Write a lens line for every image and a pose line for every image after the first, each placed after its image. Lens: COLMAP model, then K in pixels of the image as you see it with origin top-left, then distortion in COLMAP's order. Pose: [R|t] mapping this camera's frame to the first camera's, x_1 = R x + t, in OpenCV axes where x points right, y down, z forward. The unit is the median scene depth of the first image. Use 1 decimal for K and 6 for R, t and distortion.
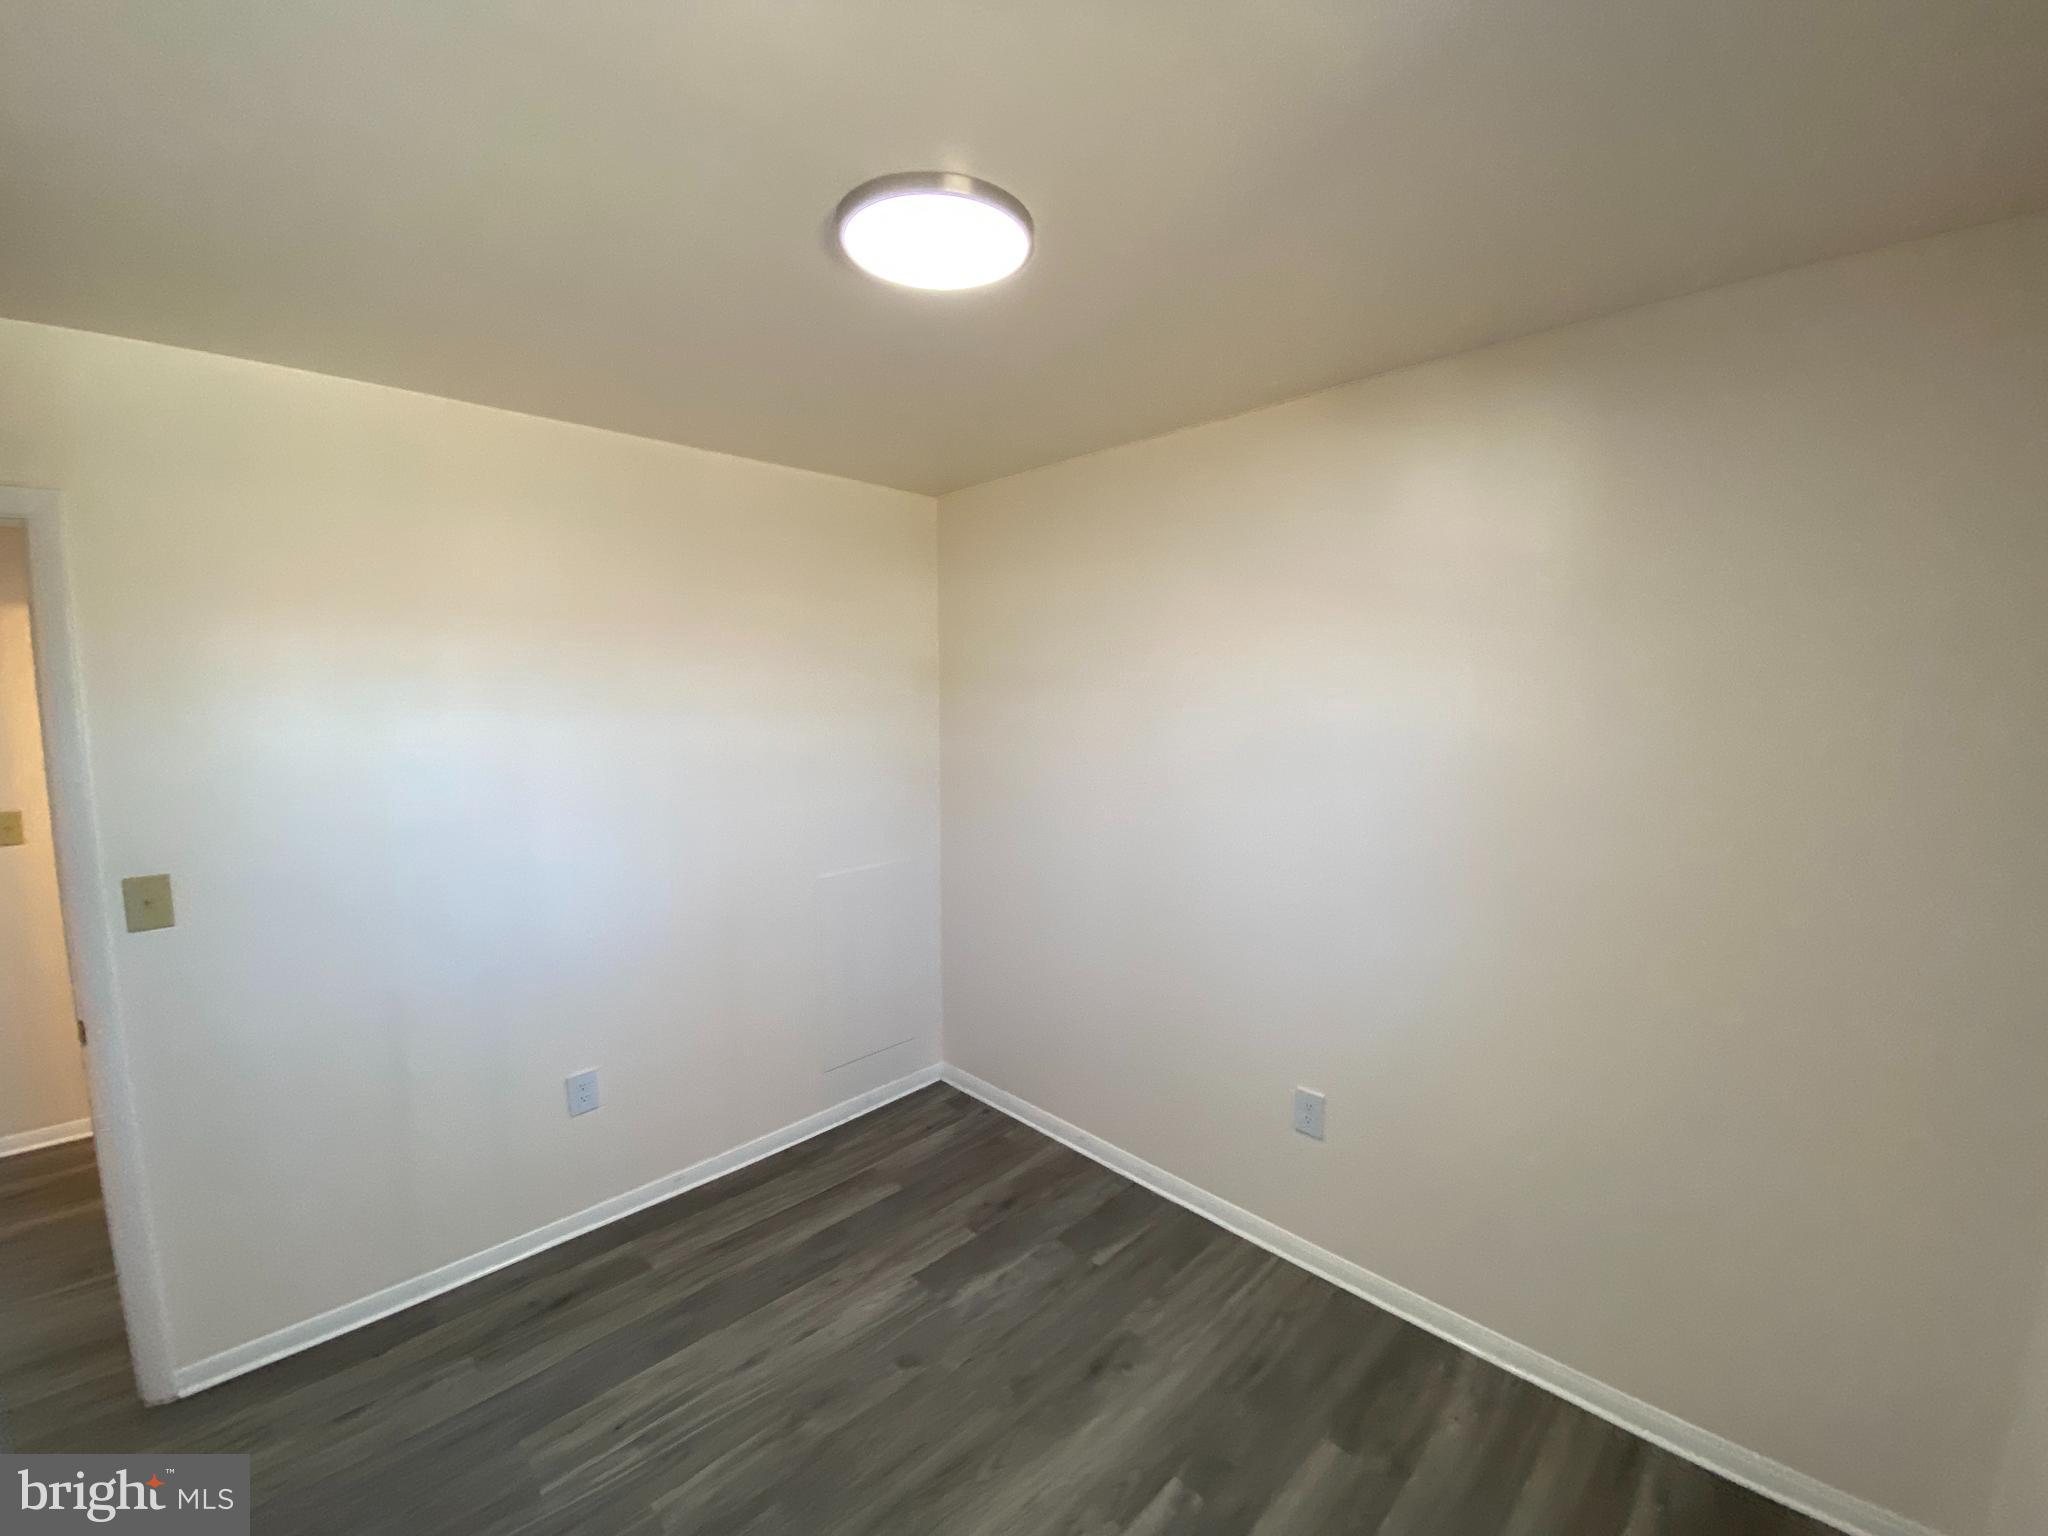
lens RADIAL K [[836.7, 0, 1031.3], [0, 836.7, 751.8], [0, 0, 1]] dist [0.017574, -0.017098]
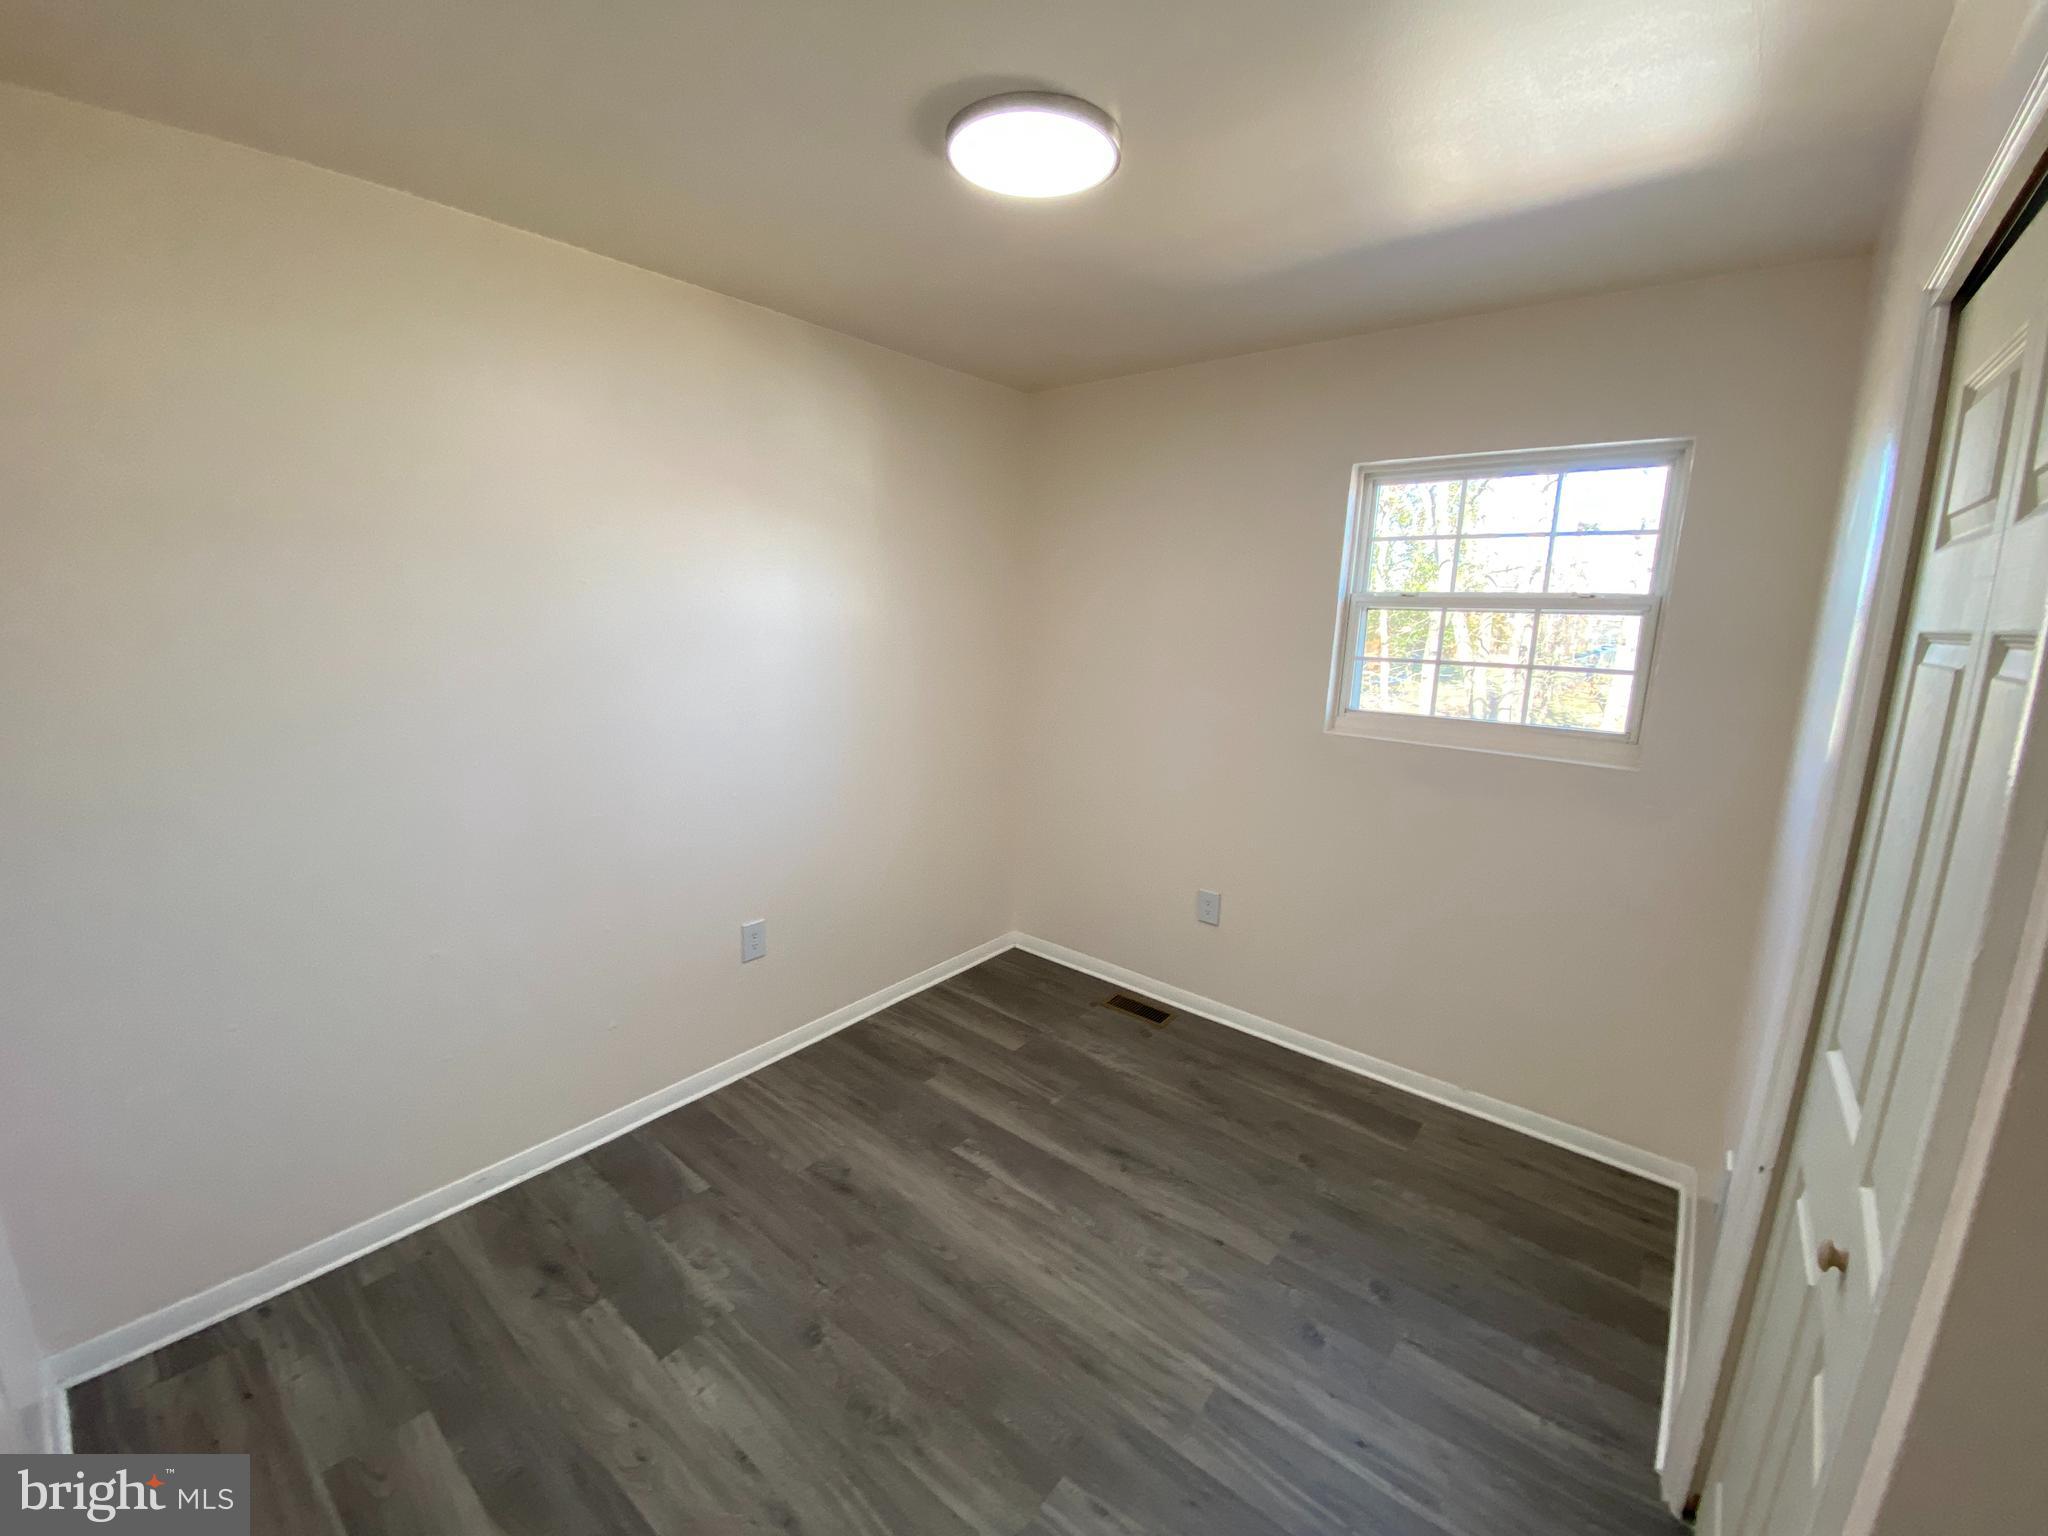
lens RADIAL K [[836.7, 0, 1019.5], [0, 836.7, 749.5], [0, 0, 1]] dist [0.017574, -0.017098]
pose [[-0.101116, -0.169709, 0.980293, -0.860929], [0.048837, 0.983309, 0.175268, -0.022529], [-0.993675, 0.065597, -0.091141, 0.762735]]
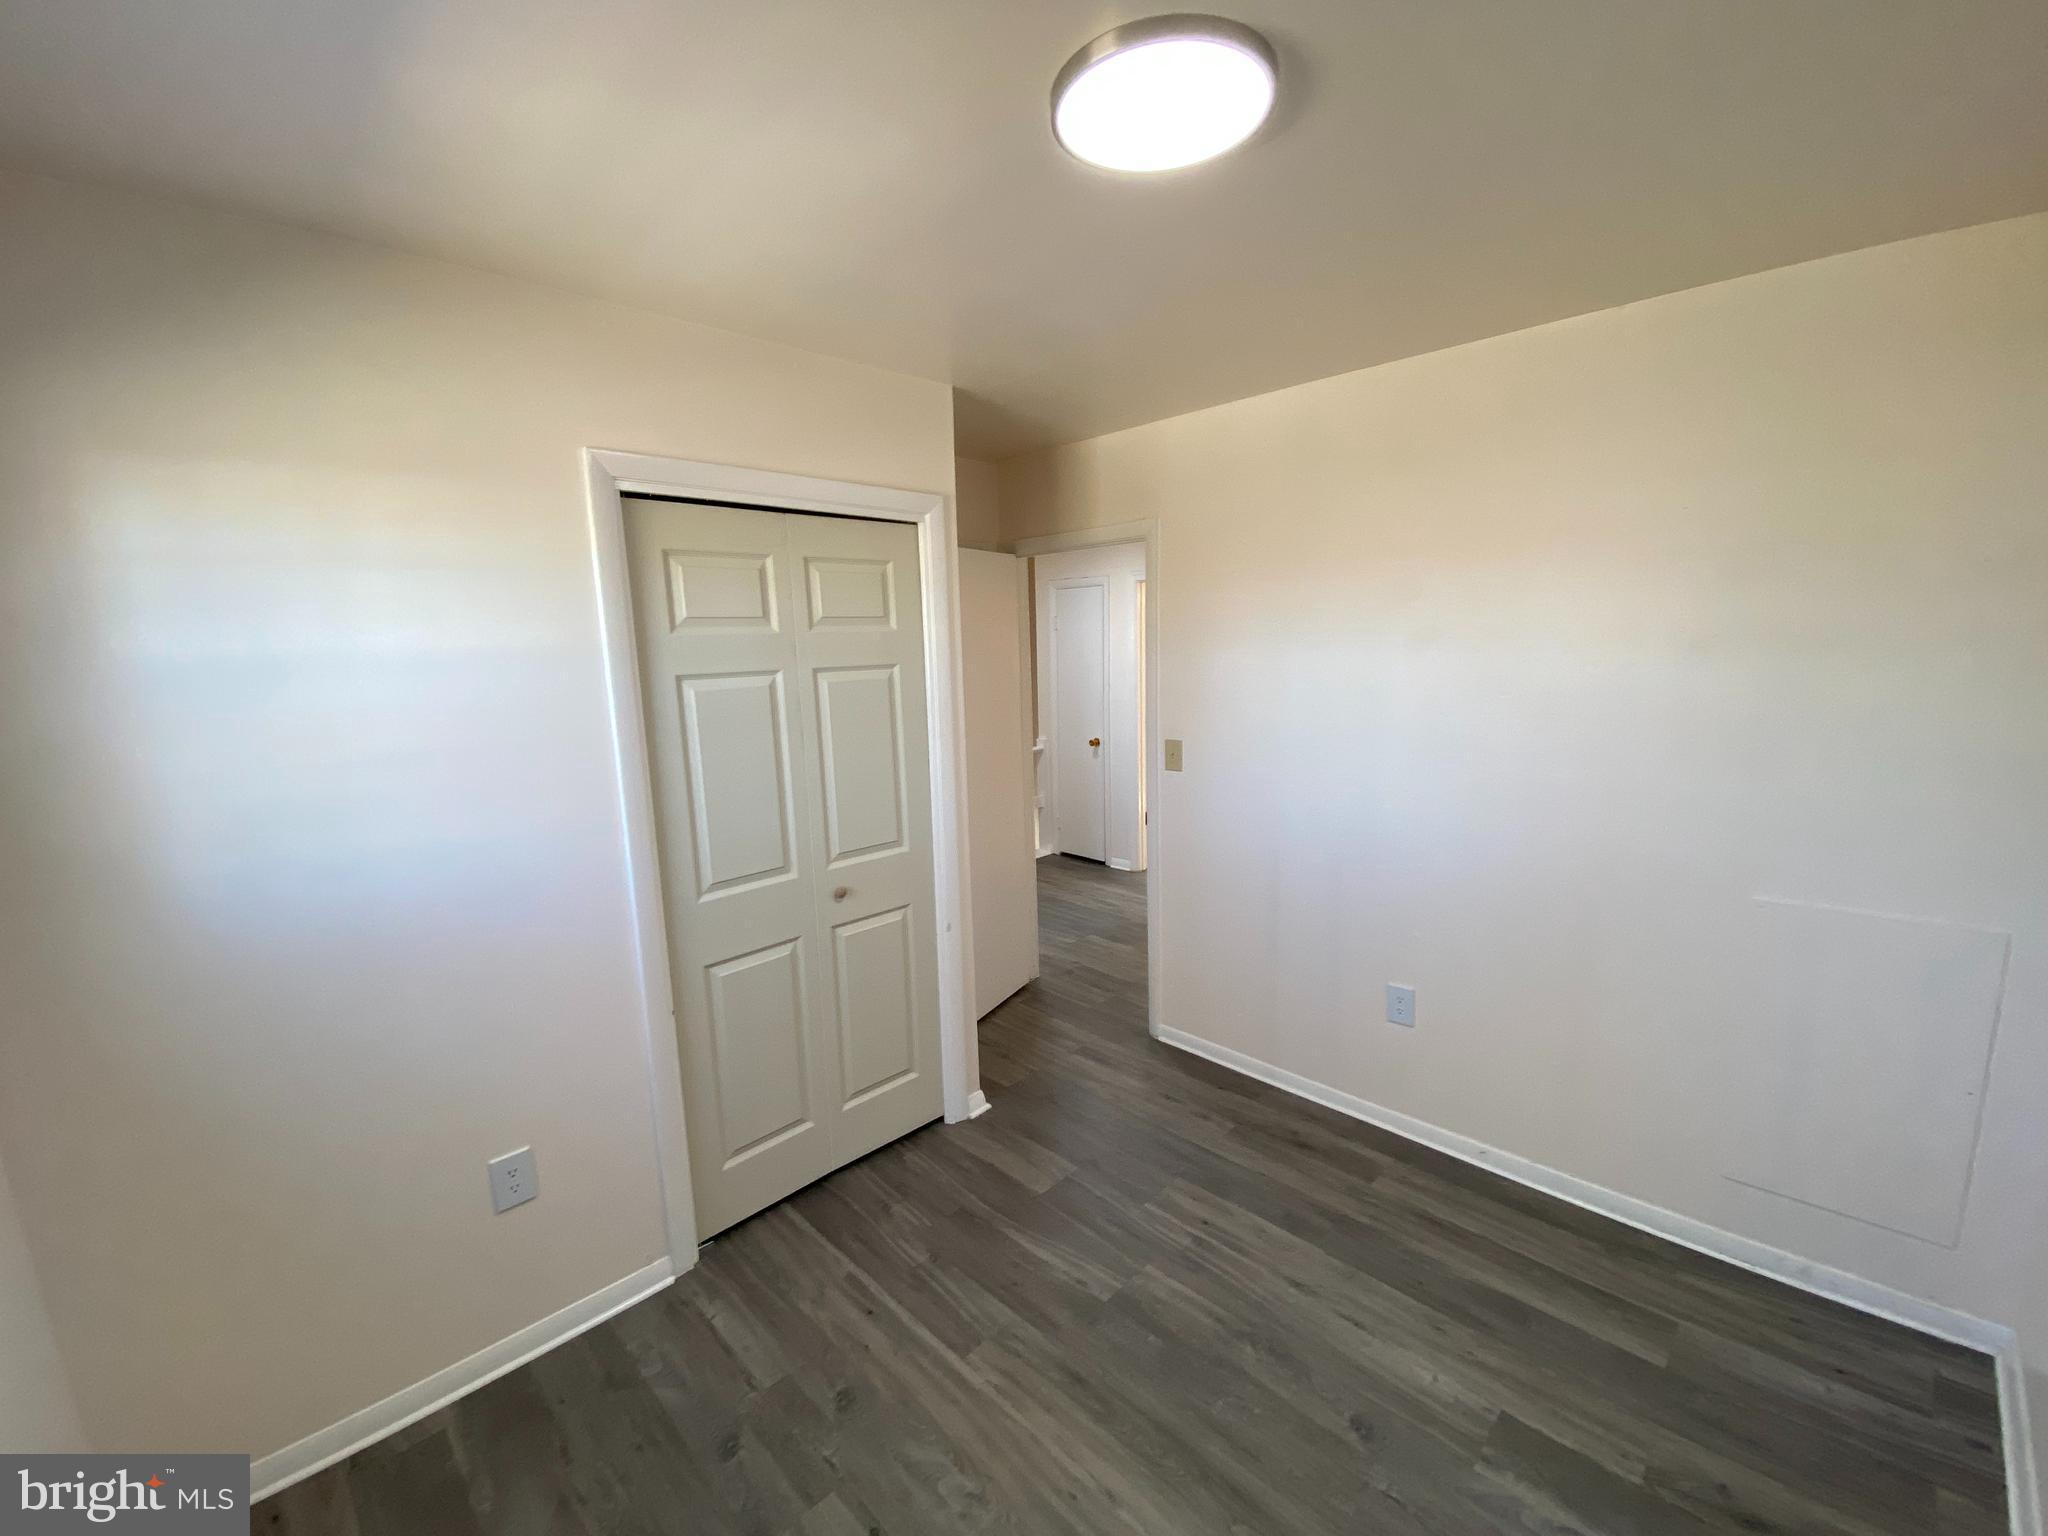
lens RADIAL K [[836.7, 0, 1020.5], [0, 836.7, 760.3], [0, 0, 1]] dist [0.017574, -0.017098]
pose [[-0.000872, 0.147686, -0.989034, 0.542767], [-0.049832, 0.987799, 0.147545, -0.039489], [0.998757, 0.049414, 0.006498, 0.573357]]
